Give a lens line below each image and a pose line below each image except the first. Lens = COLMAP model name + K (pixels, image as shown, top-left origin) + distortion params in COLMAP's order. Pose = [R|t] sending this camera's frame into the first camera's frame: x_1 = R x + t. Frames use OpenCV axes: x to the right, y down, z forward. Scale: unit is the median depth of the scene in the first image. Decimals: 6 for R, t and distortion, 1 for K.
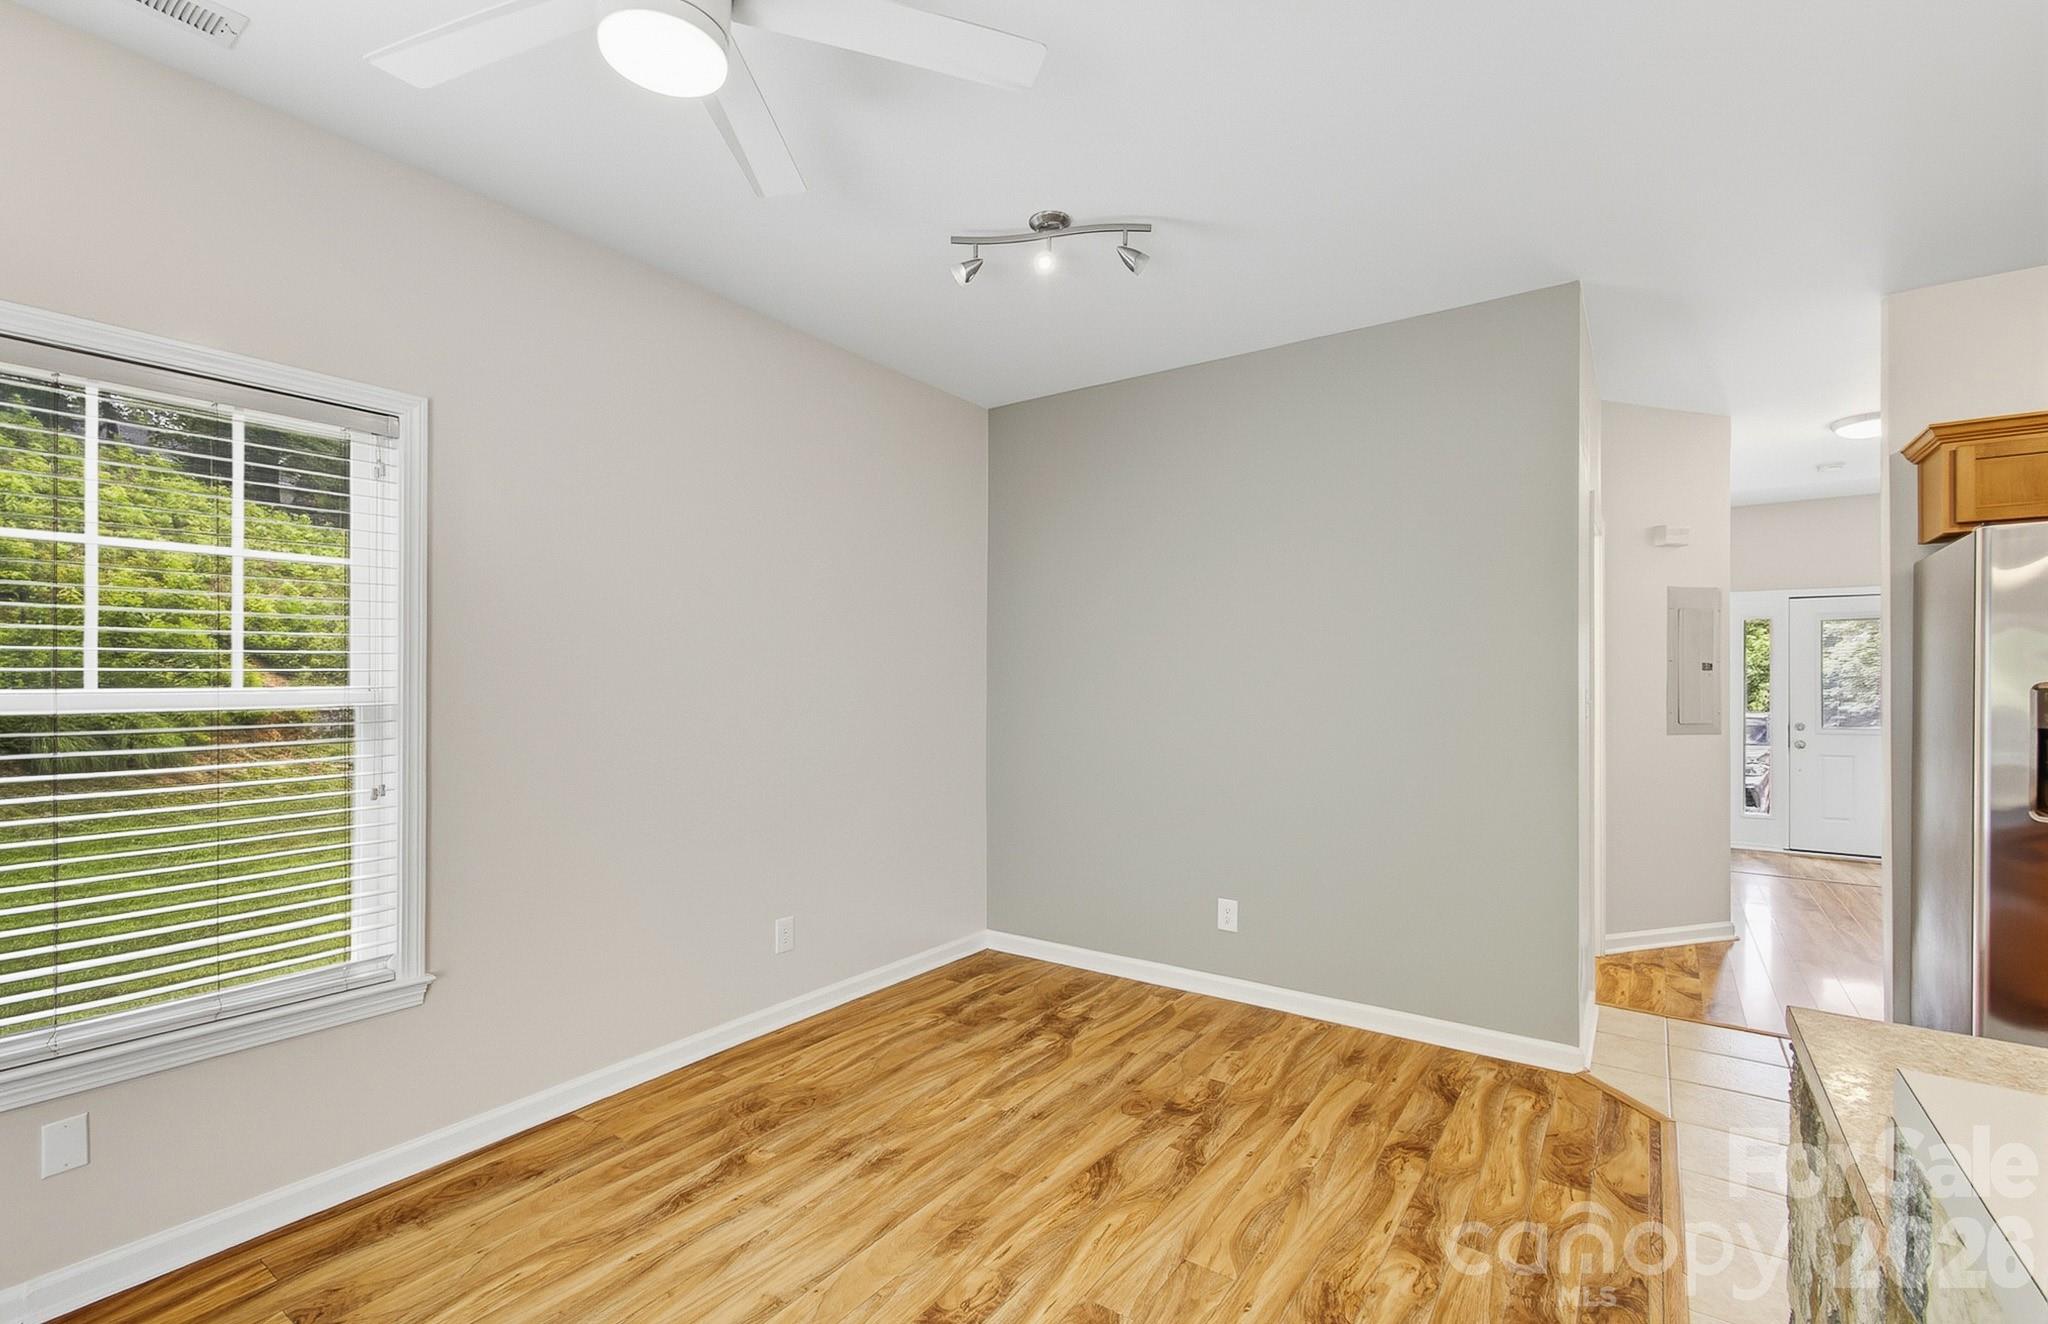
lens RADIAL K [[870.8, 0, 1027.0], [0, 870.8, 693.5], [0, 0, 1]] dist [-0.000598, 0.000010]
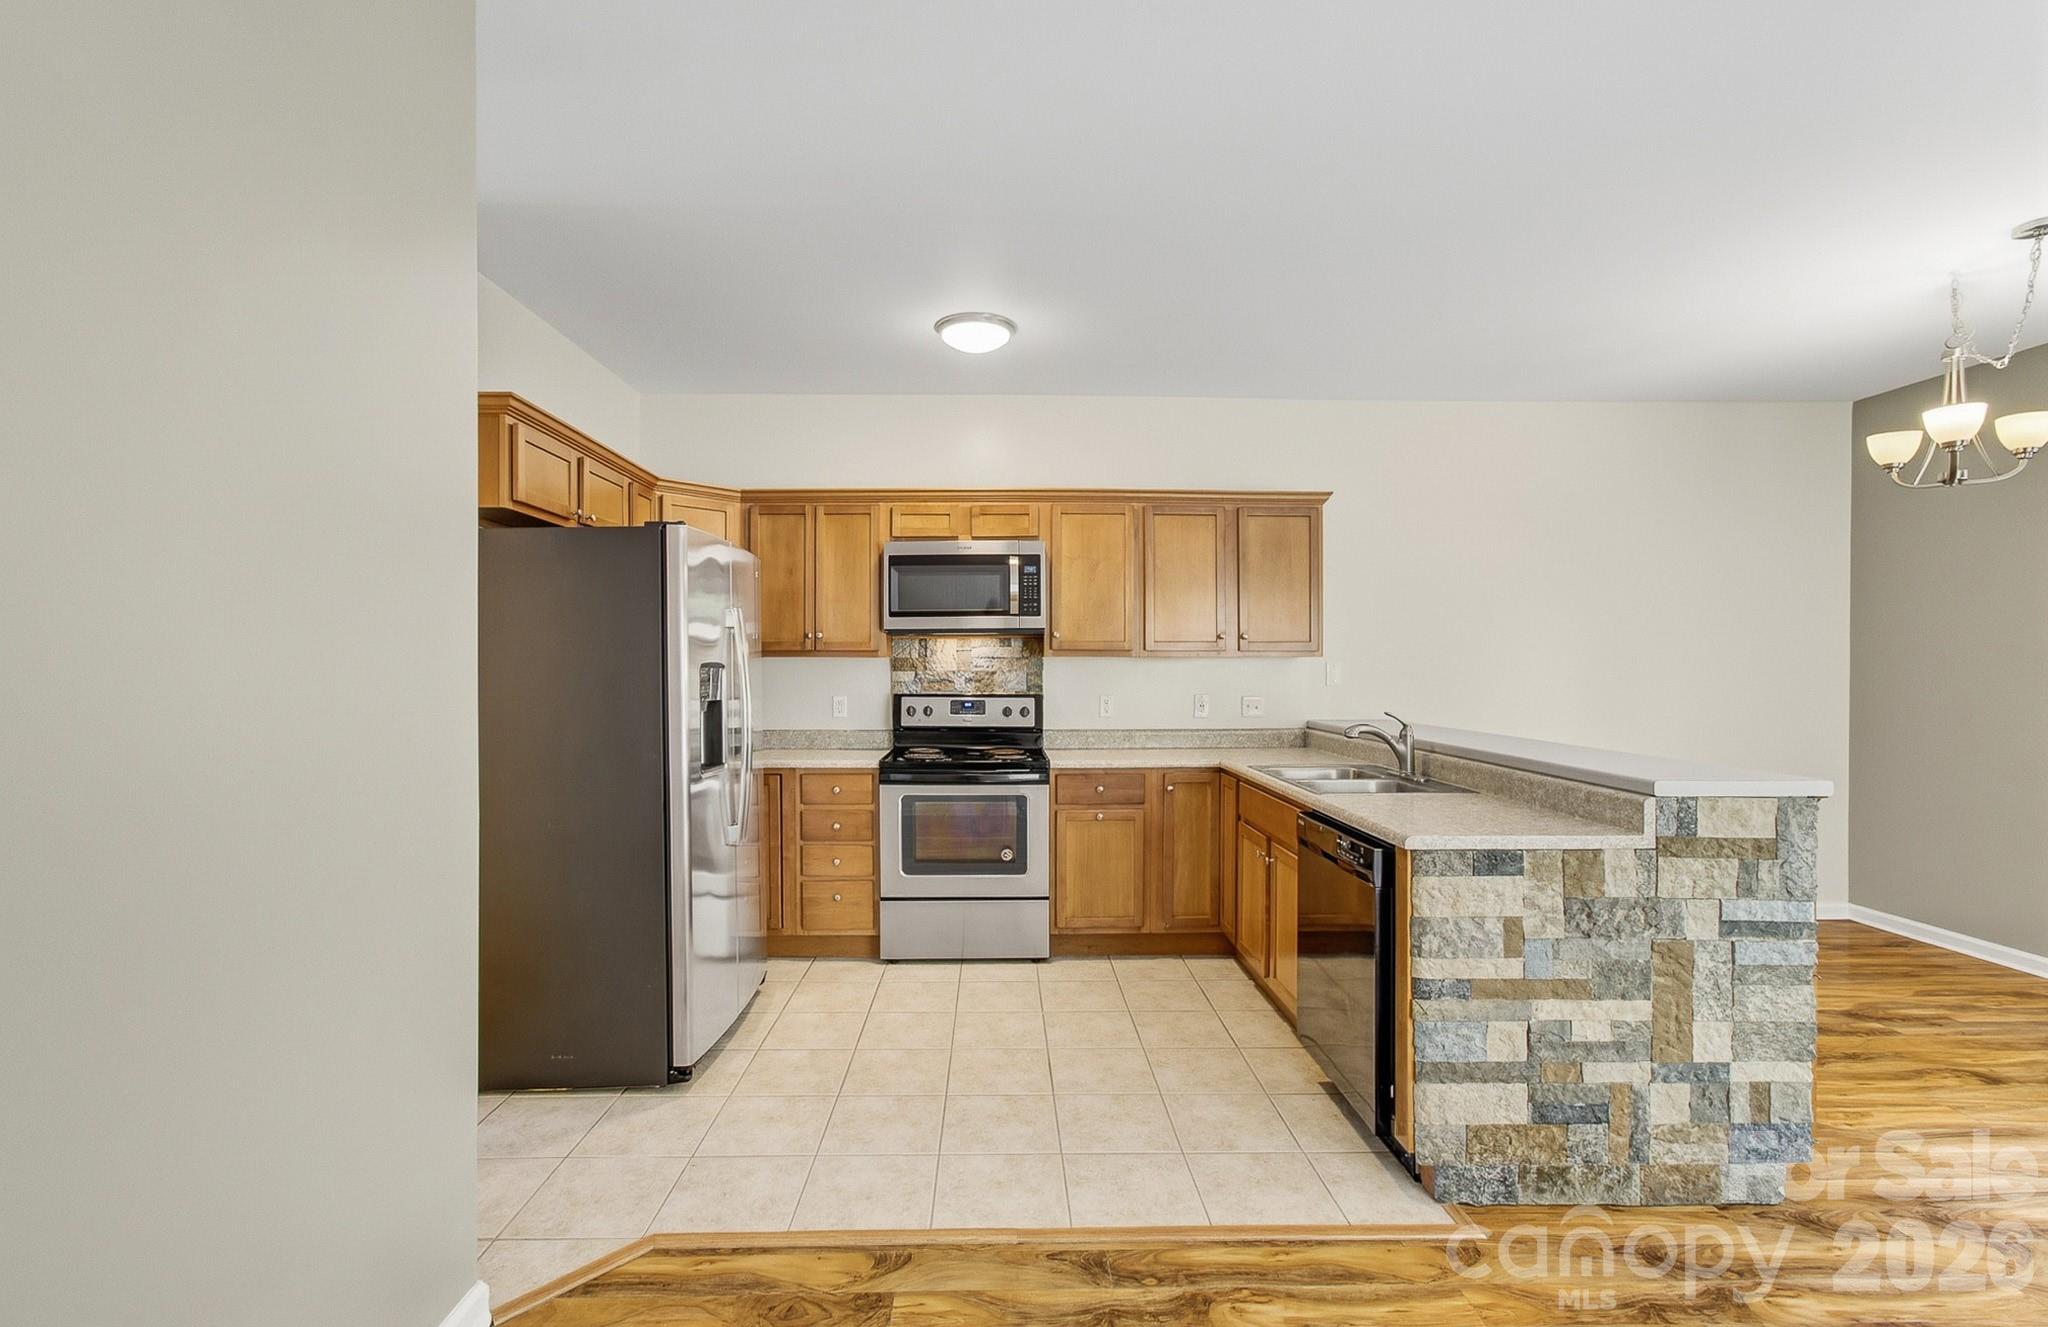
lens RADIAL K [[888.2, 0, 1024.0], [0, 888.2, 663.5], [0, 0, 1]] dist [0.000481, 0.000373]
pose [[-0.591818, -0.002386, 0.806068, -0.082425], [0.001428, 0.999991, 0.004009, -0.015698], [-0.806071, 0.003523, -0.591809, 1.218067]]
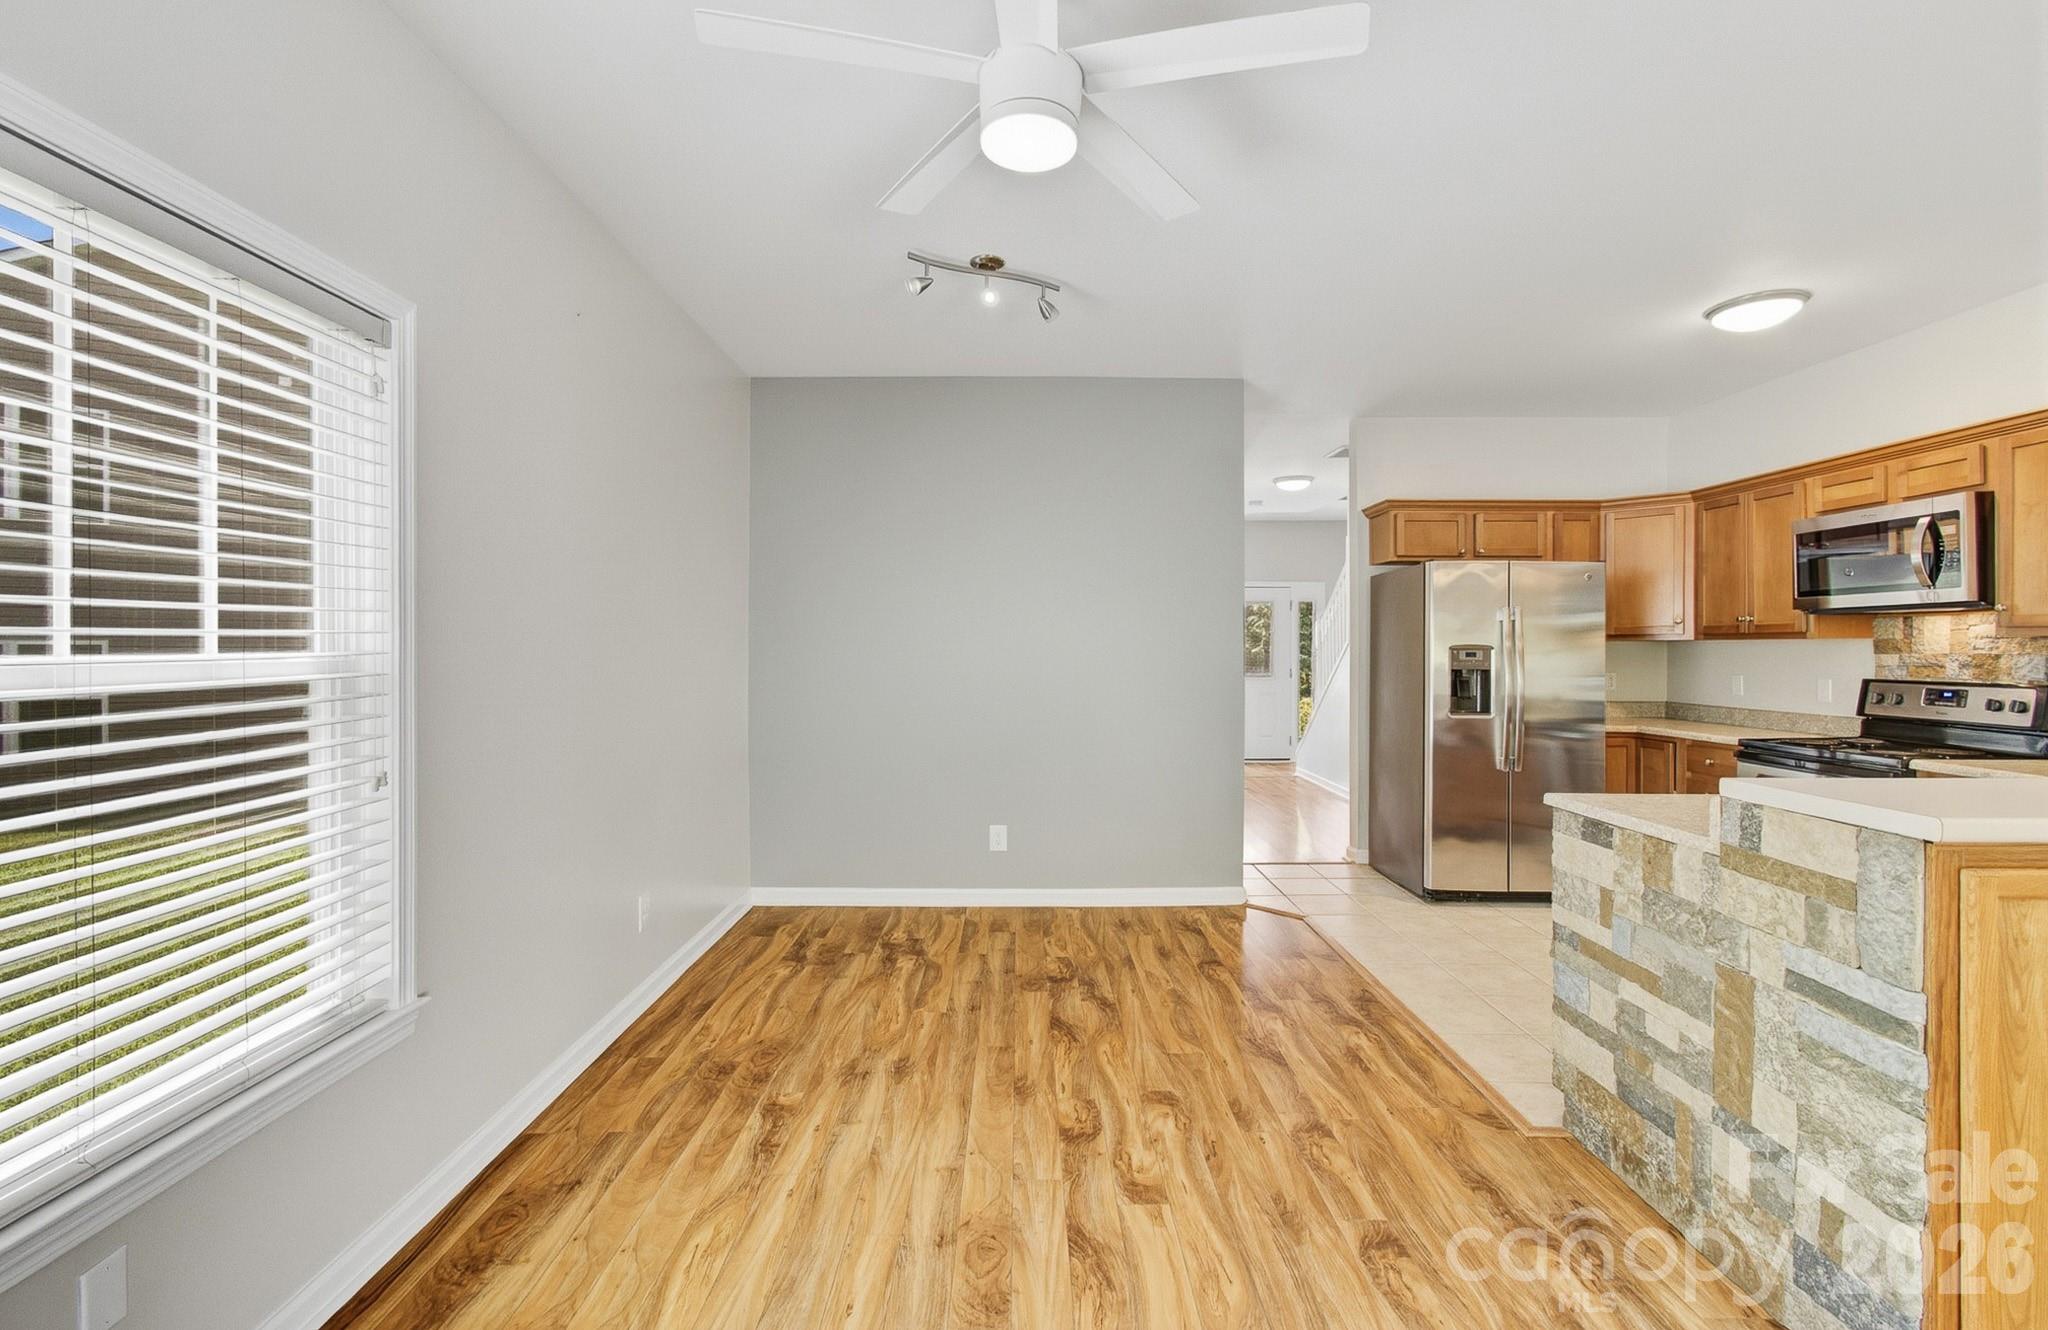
lens RADIAL K [[877.7, 0, 1028.7], [0, 877.7, 655.4], [0, 0, 1]] dist [-0.003842, 0.000168]
pose [[0.813190, -0.007223, 0.581954, -0.636014], [0.003754, 0.999967, 0.007166, -0.007181], [-0.581986, -0.003643, 0.813190, -0.020948]]
